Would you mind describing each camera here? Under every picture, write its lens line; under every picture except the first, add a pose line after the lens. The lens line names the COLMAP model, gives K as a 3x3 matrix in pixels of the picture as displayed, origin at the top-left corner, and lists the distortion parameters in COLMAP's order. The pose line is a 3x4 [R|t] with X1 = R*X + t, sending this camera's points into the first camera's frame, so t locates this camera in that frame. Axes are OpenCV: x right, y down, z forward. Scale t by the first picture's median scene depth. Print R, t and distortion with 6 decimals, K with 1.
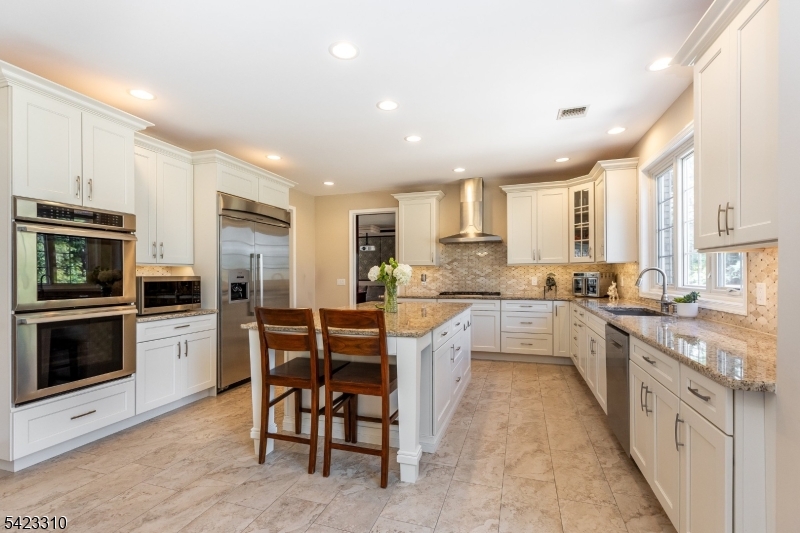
lens RADIAL K [[363.9, 0, 399.7], [0, 363.9, 277.0], [0, 0, 1]] dist [-0.000529, 0.000406]
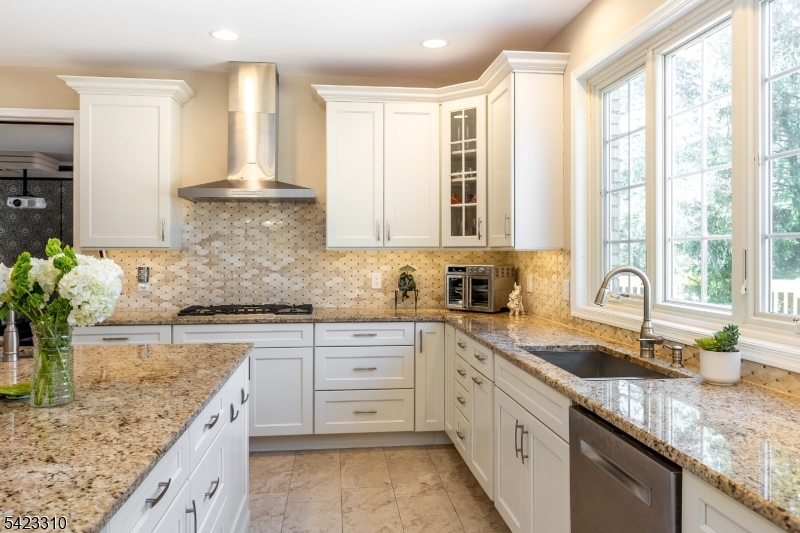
lens RADIAL K [[590.2, 0, 398.9], [0, 590.2, 258.0], [0, 0, 1]] dist [-0.008902, 0.000375]
pose [[0.907394, 0.002955, 0.420271, 0.056528], [-0.003698, 0.999993, 0.000953, -0.024208], [-0.420265, -0.002419, 0.907398, 0.264416]]
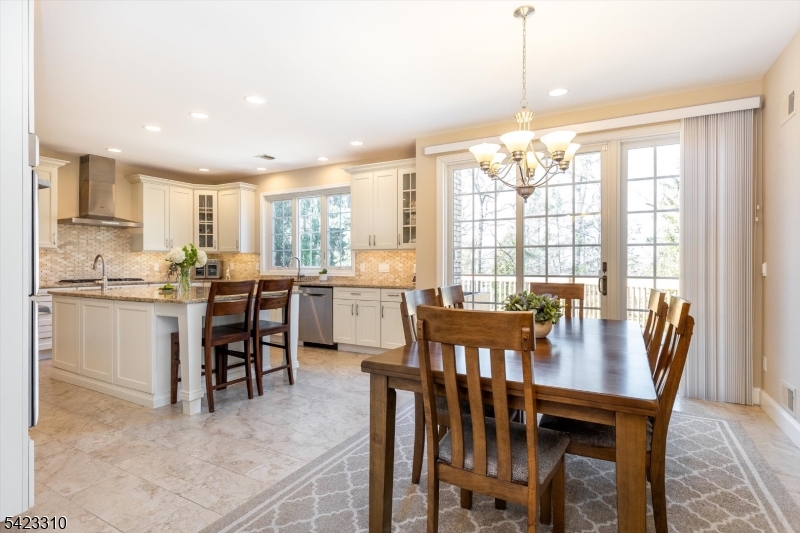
lens RADIAL K [[400.1, 0, 400.3], [0, 400.1, 264.3], [0, 0, 1]] dist [-0.005737, -0.000838]
pose [[0.198502, 0.005576, 0.980085, -0.729613], [0.006812, 0.999952, -0.007069, 0.018569], [-0.980077, 0.008080, 0.198455, 0.061691]]
